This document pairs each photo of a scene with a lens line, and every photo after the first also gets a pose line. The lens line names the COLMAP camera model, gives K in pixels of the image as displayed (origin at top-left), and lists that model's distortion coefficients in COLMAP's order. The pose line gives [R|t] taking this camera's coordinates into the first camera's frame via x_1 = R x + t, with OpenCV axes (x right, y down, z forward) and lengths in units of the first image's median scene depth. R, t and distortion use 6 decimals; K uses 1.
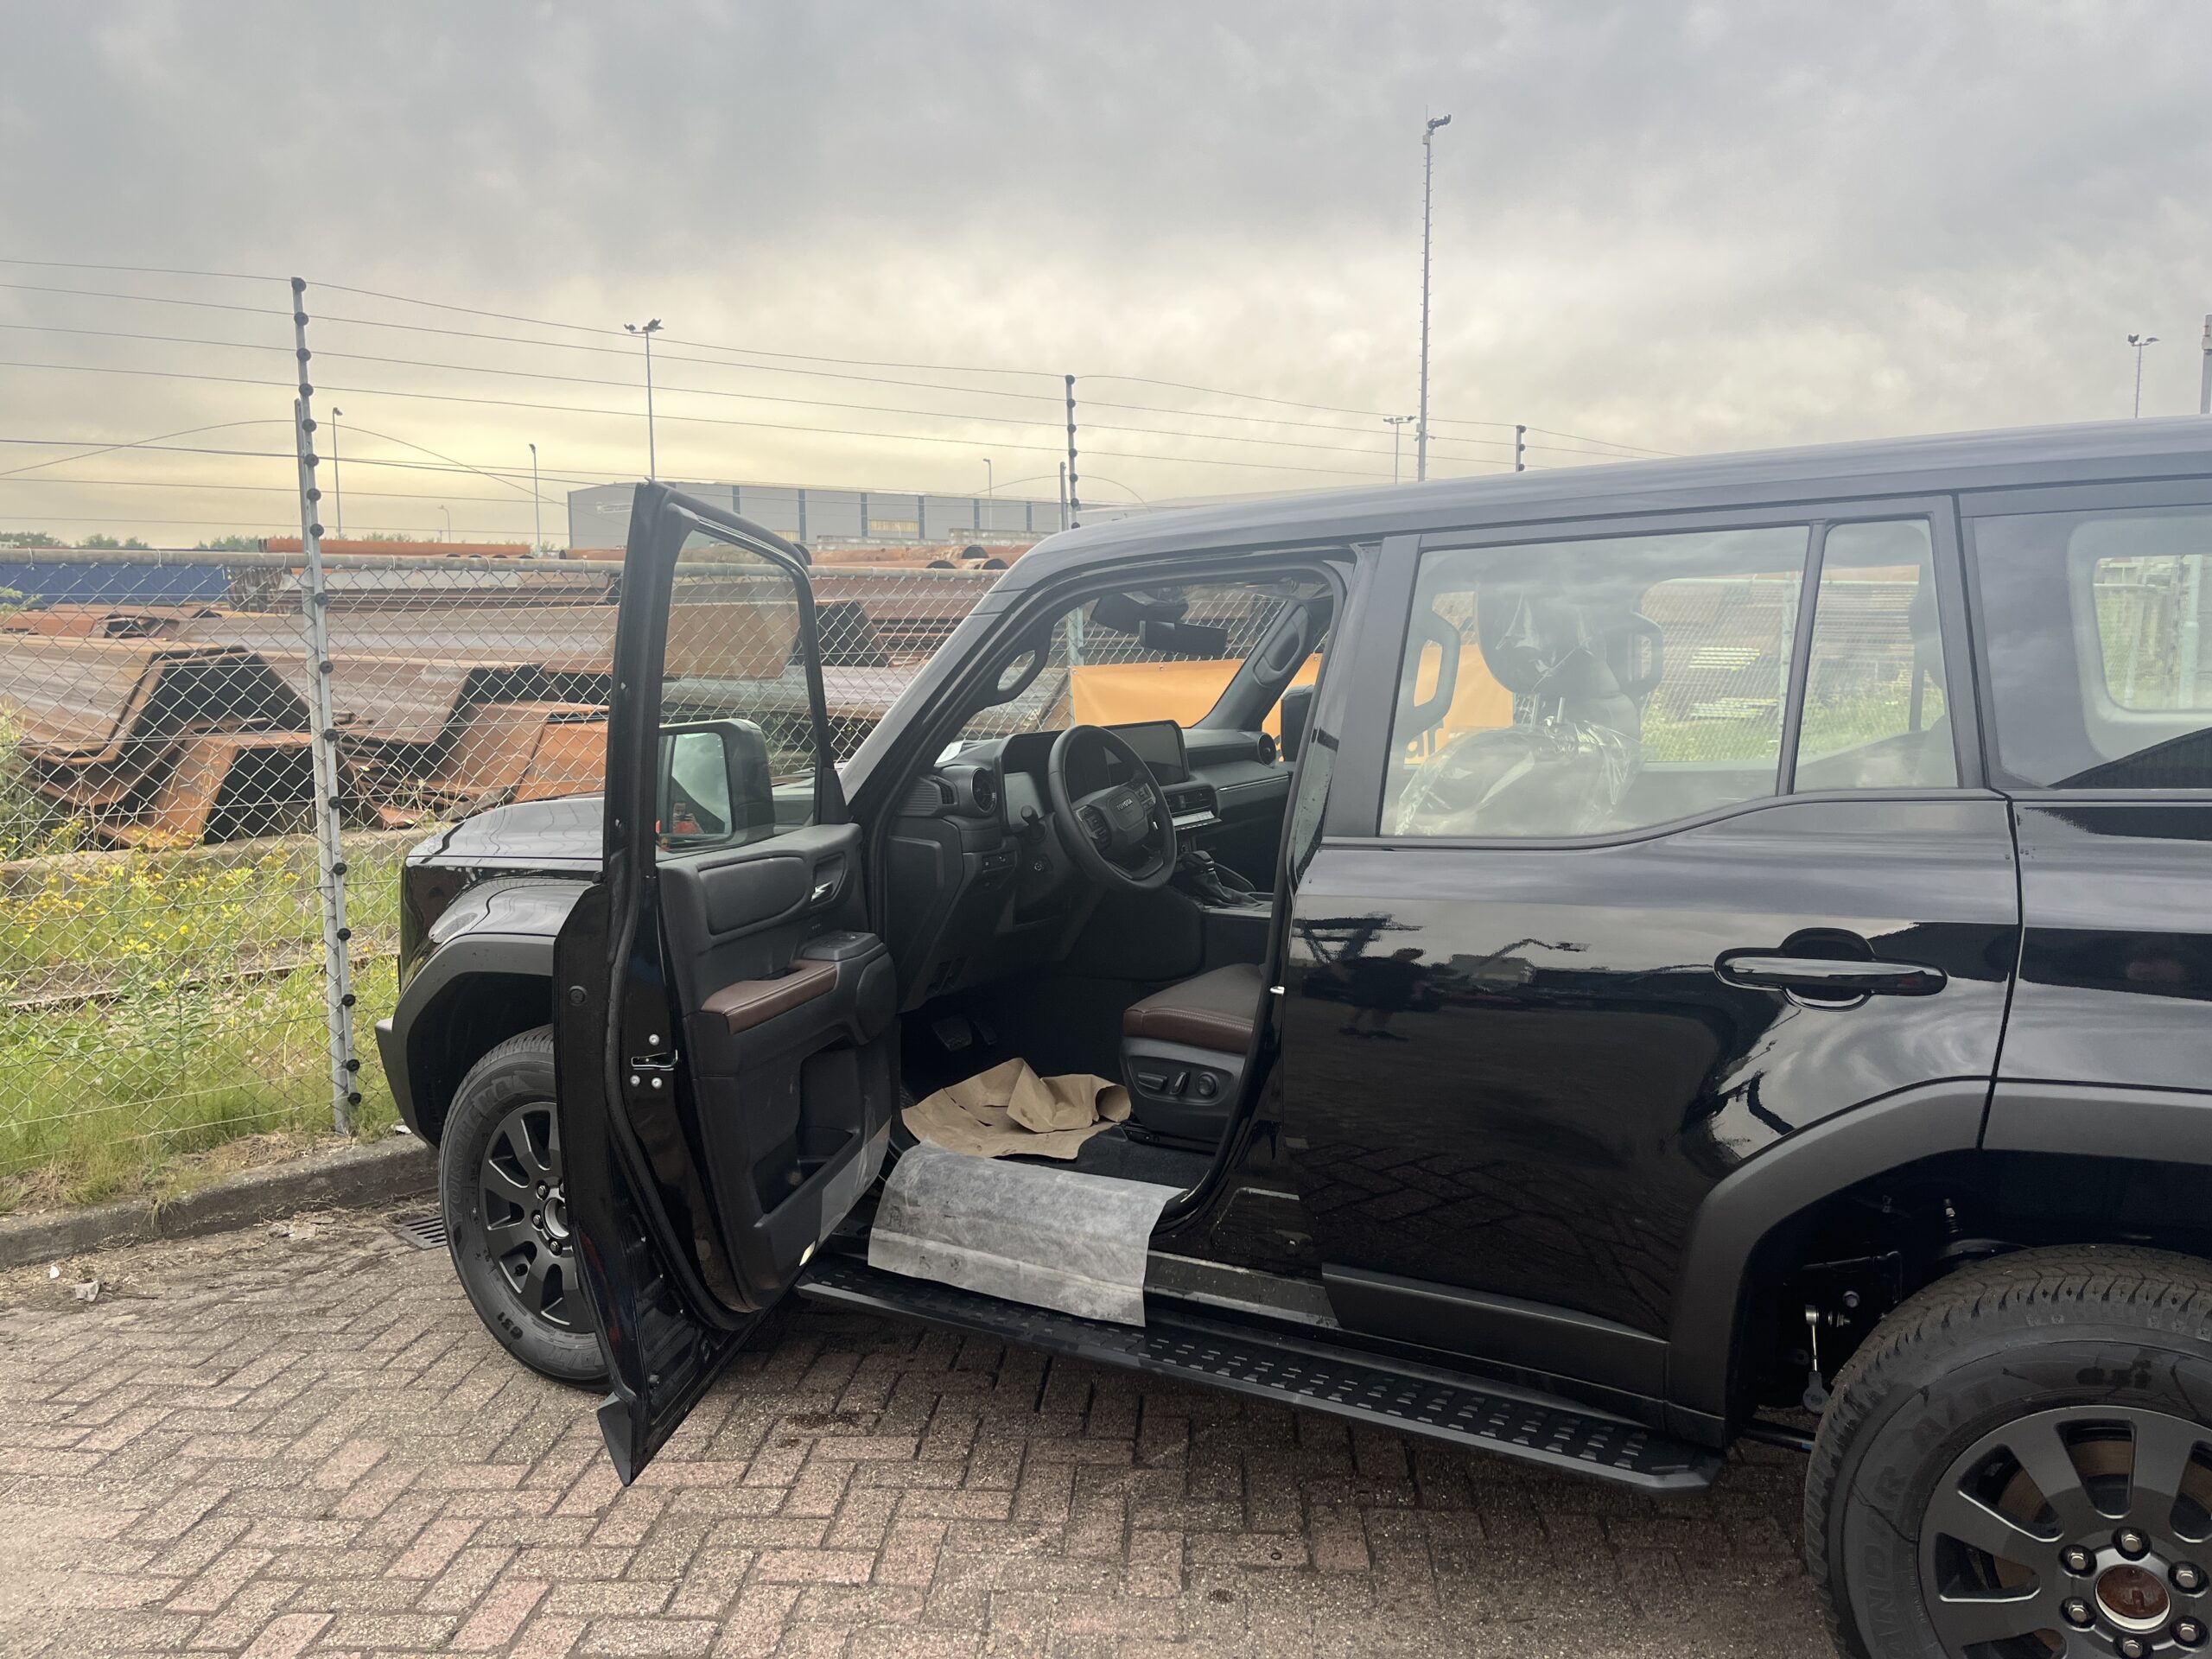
lens RADIAL K [[1682.5, 0, 1108.7], [0, 1682.5, 796.2], [0, 0, 1]] dist [0.067316, -0.080241]
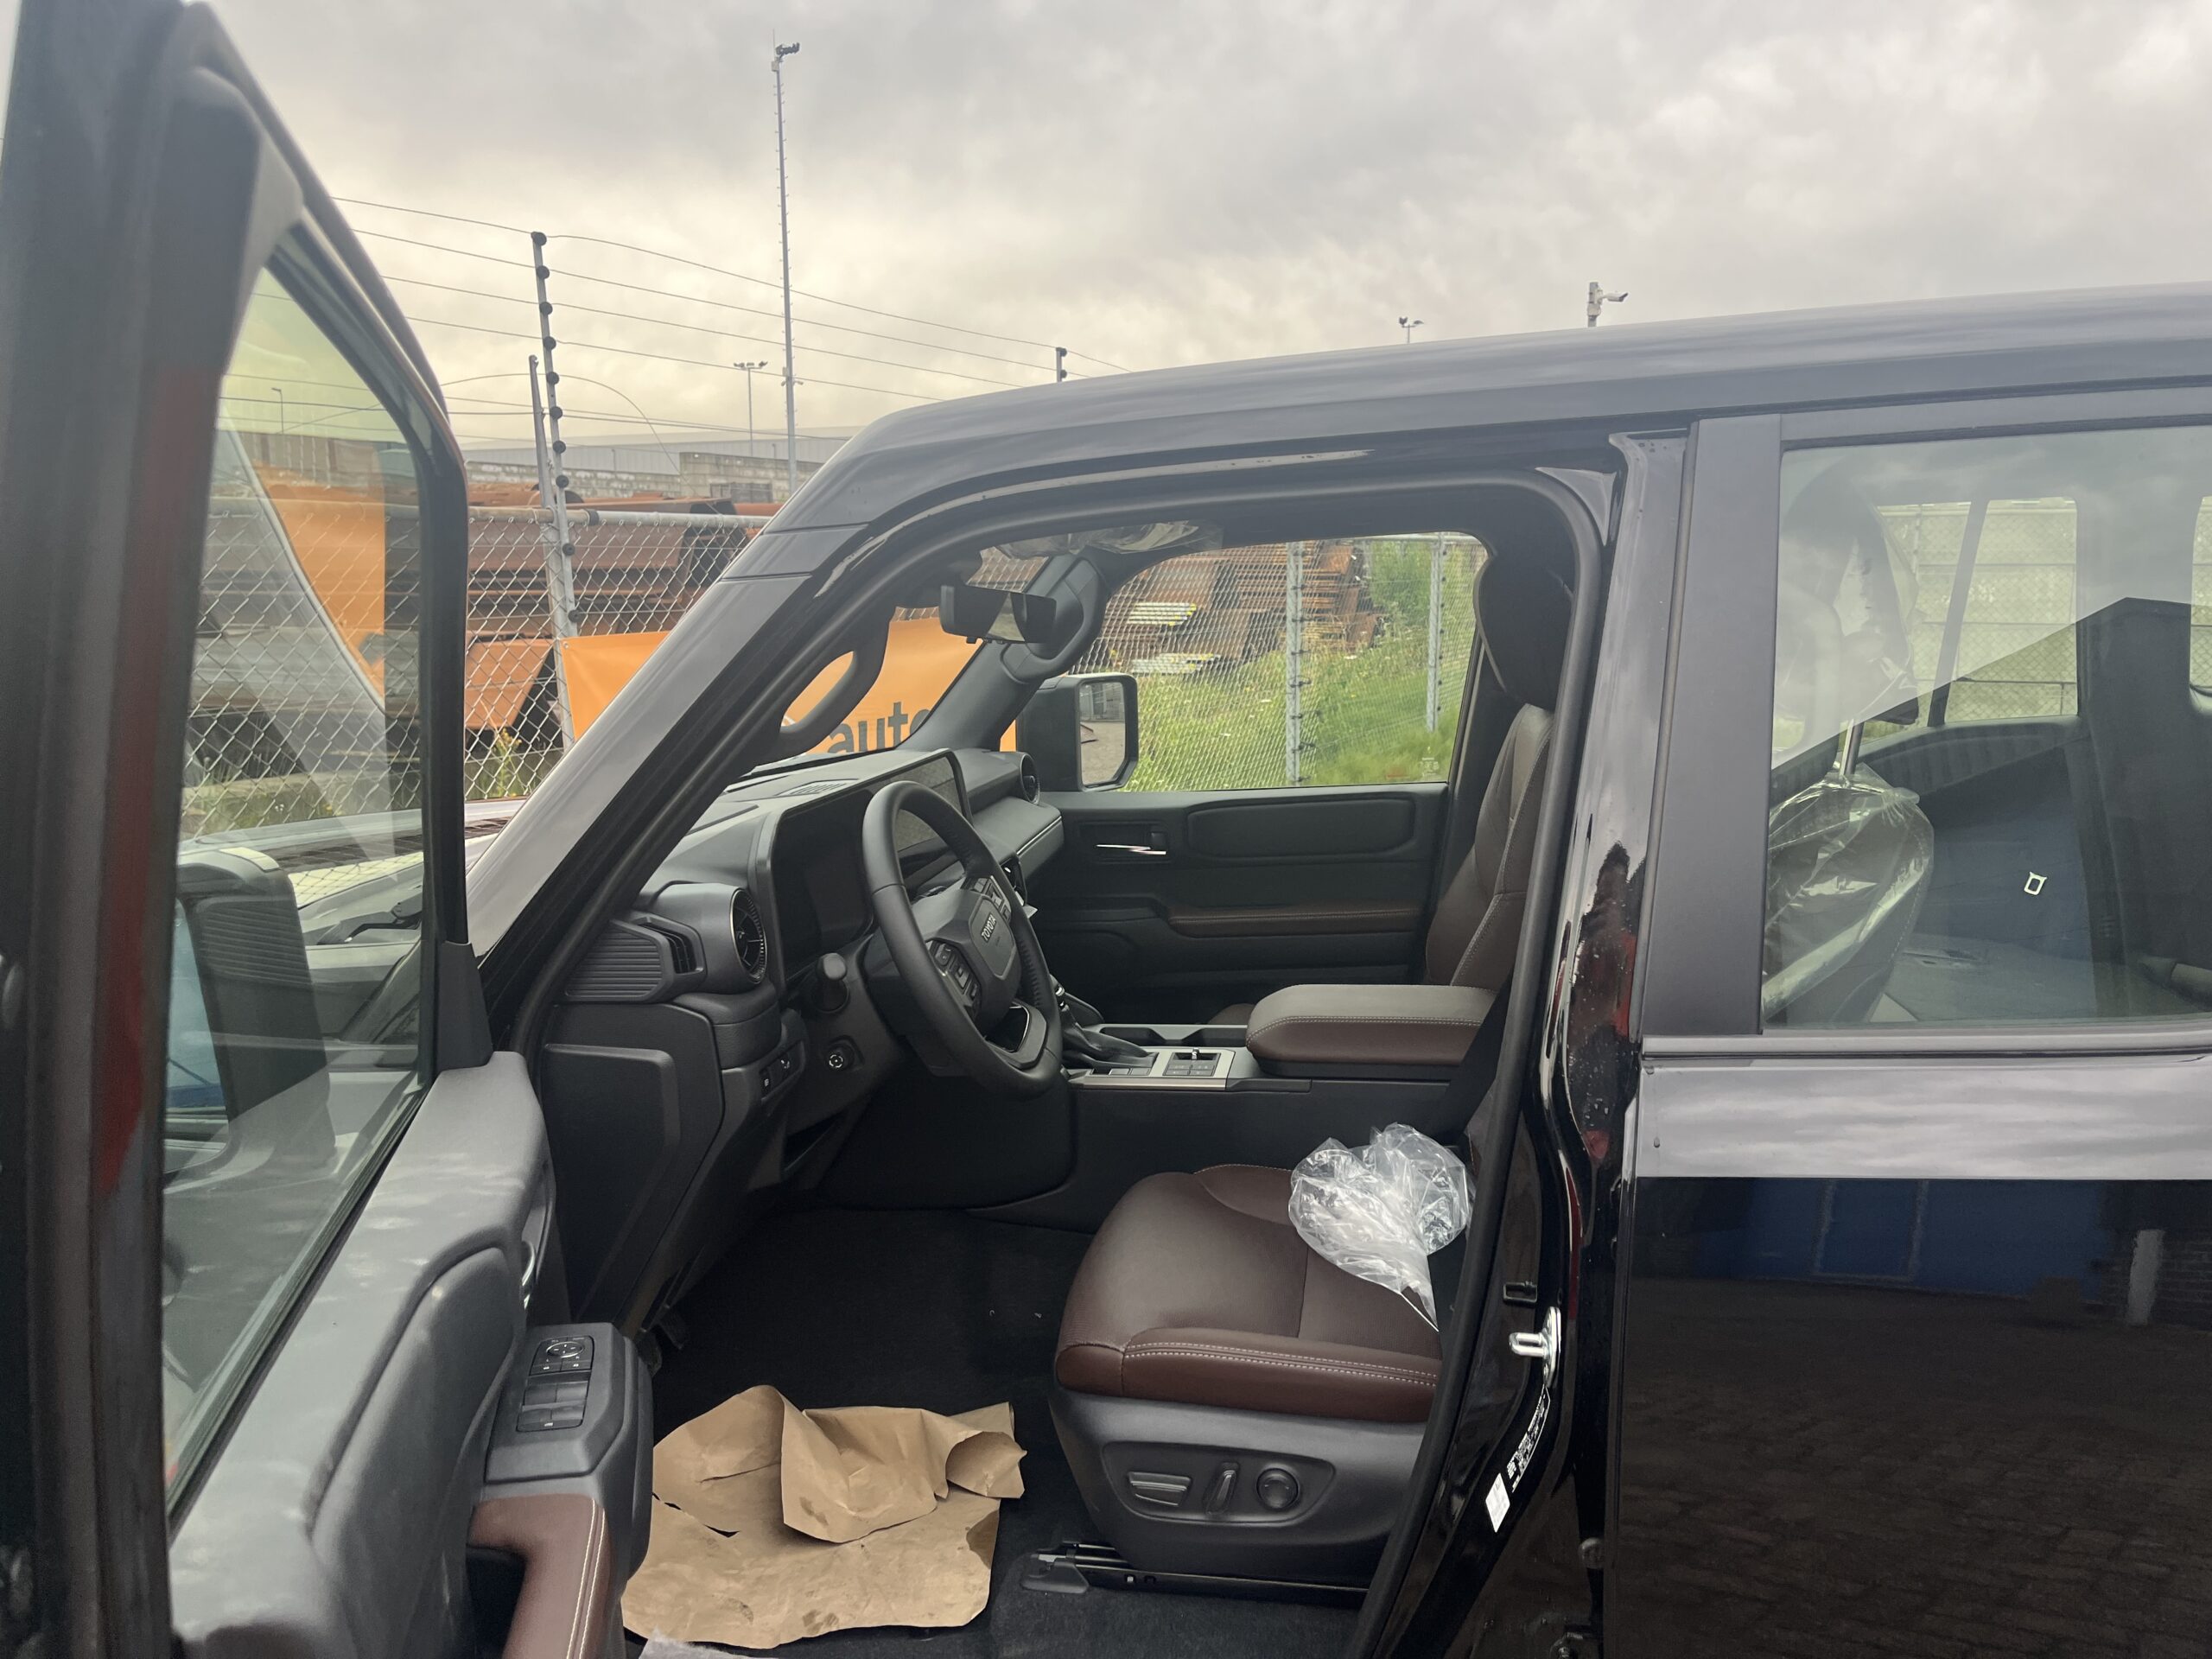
lens RADIAL K [[1682.5, 0, 1121.4], [0, 1682.5, 814.1], [0, 0, 1]] dist [0.067316, -0.080241]
pose [[0.927931, -0.056367, 0.368466, -0.139674], [0.042331, 0.998041, 0.046074, -0.051608], [-0.370341, -0.027156, 0.928499, 0.453837]]
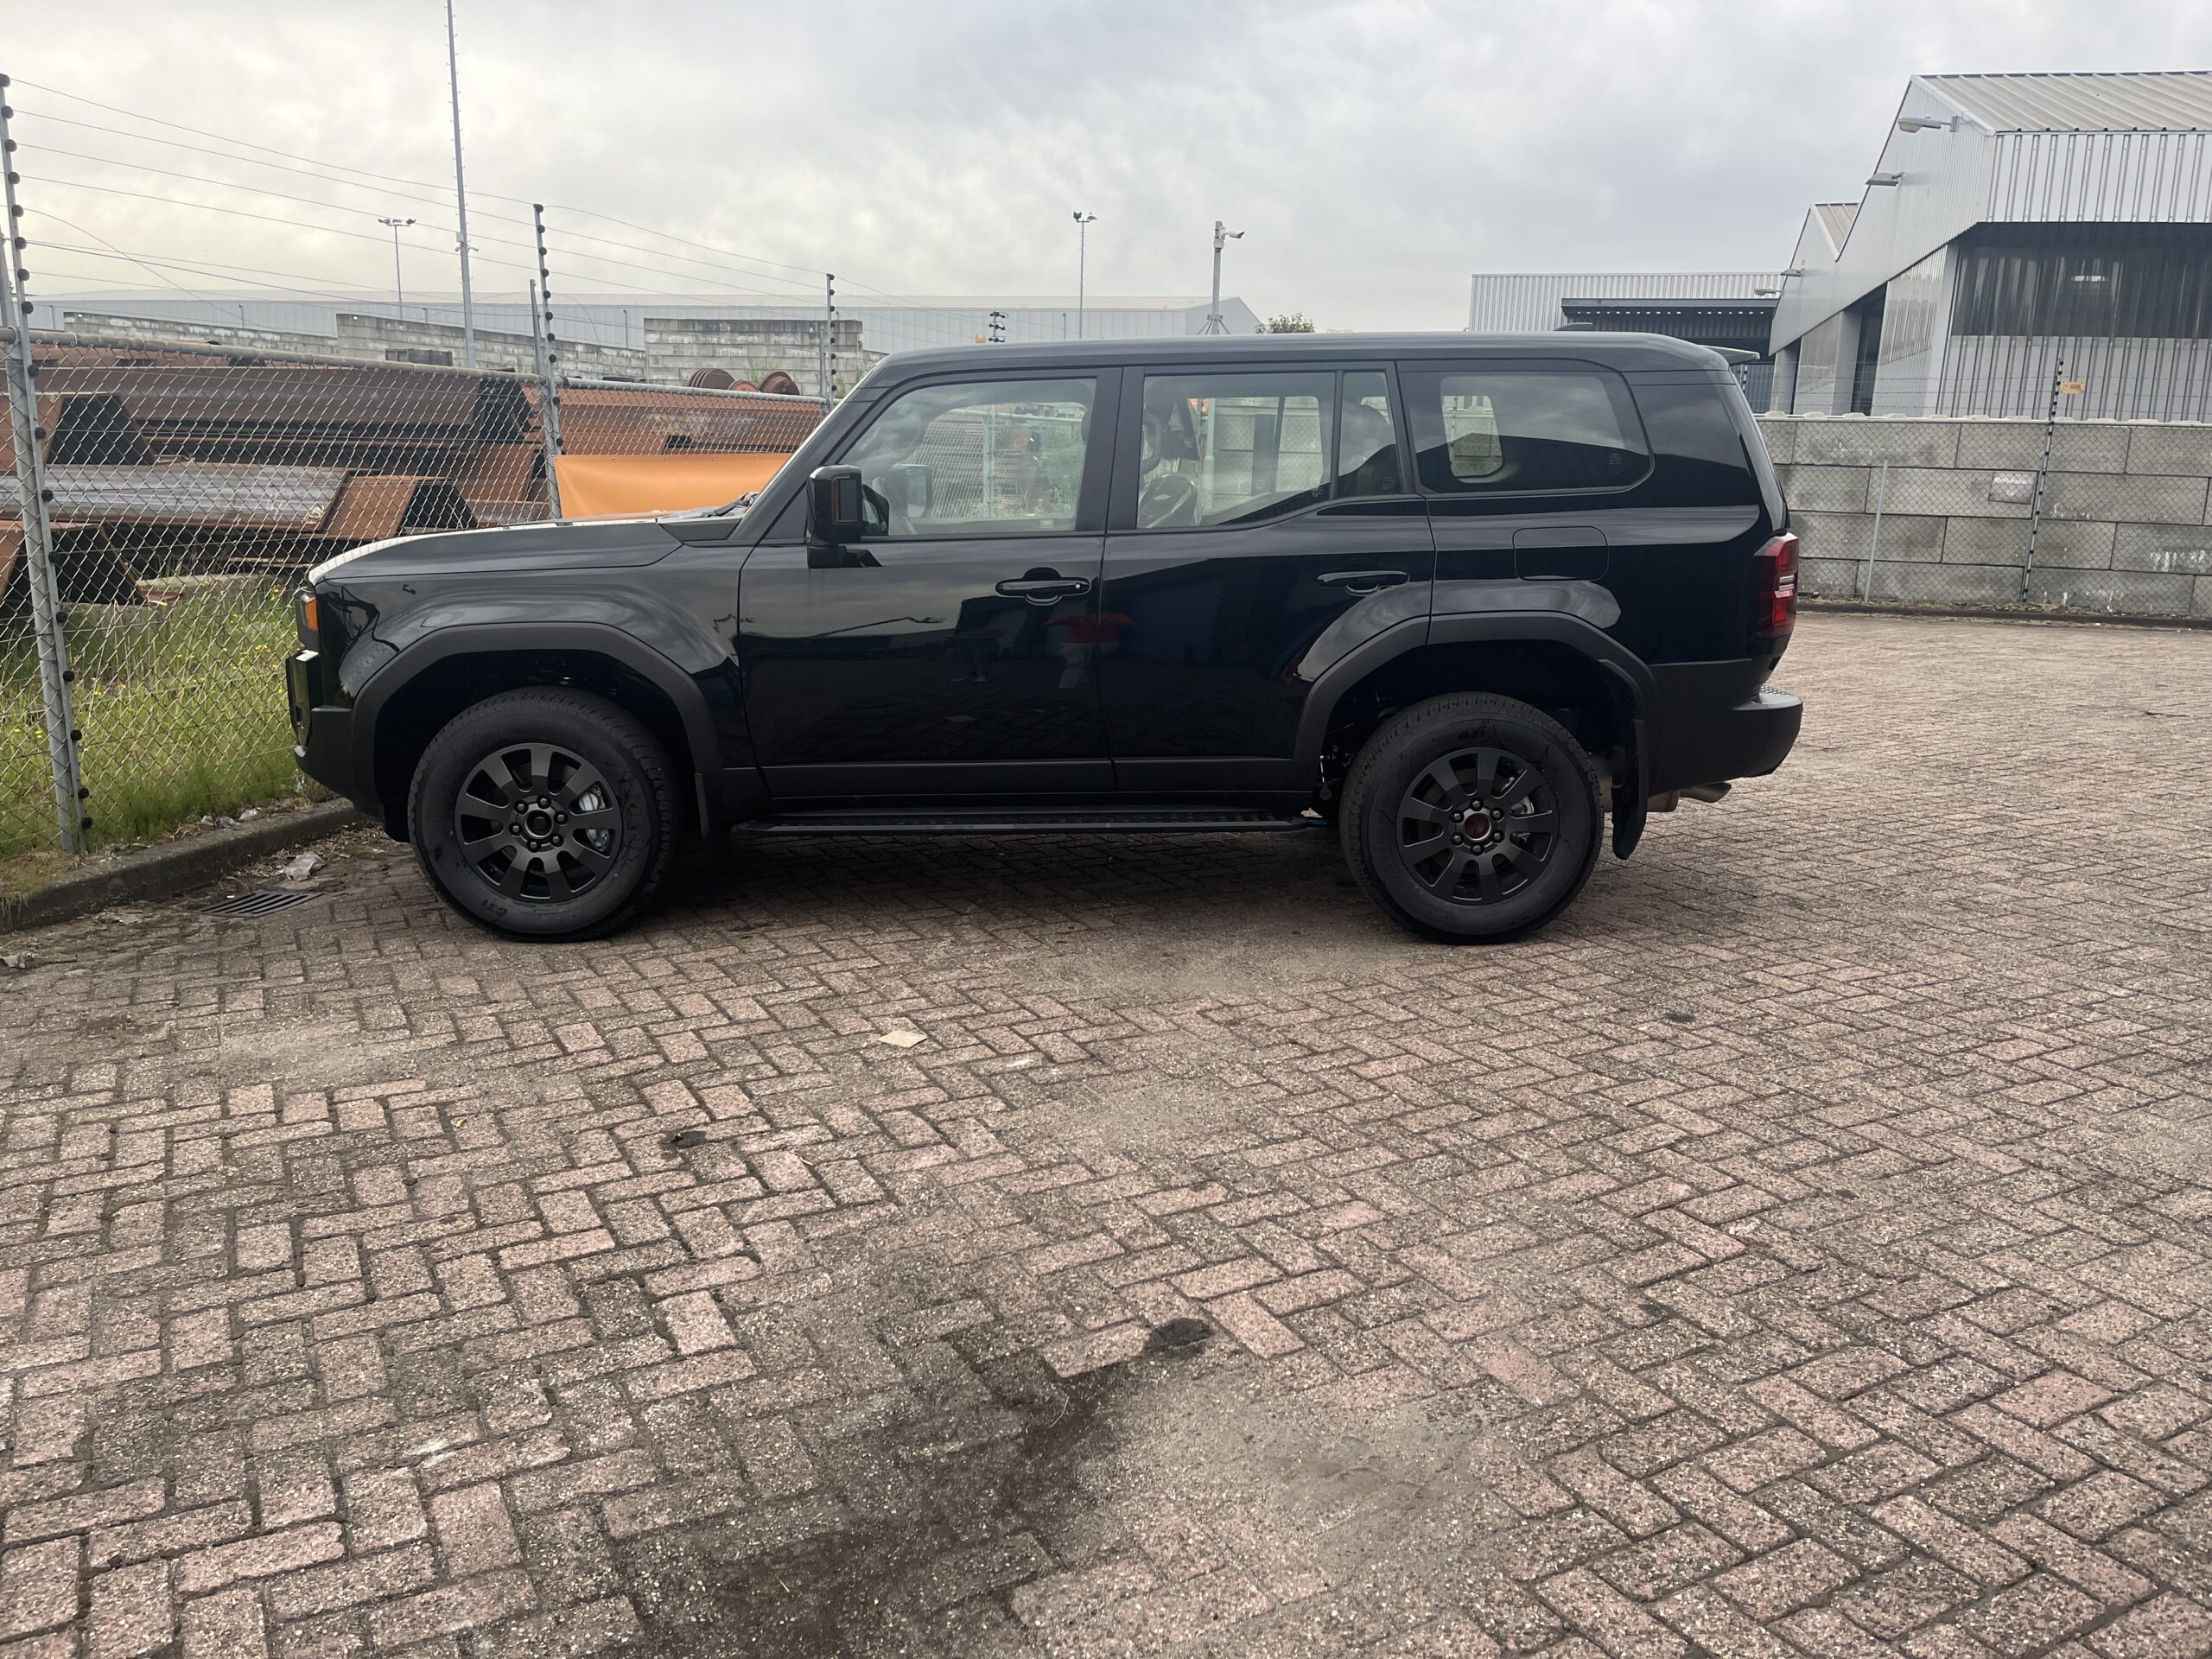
lens RADIAL K [[1682.5, 0, 1109.6], [0, 1682.5, 807.9], [0, 0, 1]] dist [0.067316, -0.080241]
pose [[0.845728, -0.087919, 0.526322, -0.660526], [0.033312, 0.993108, 0.112366, 0.089782], [-0.532574, -0.077498, 0.842828, -0.451244]]
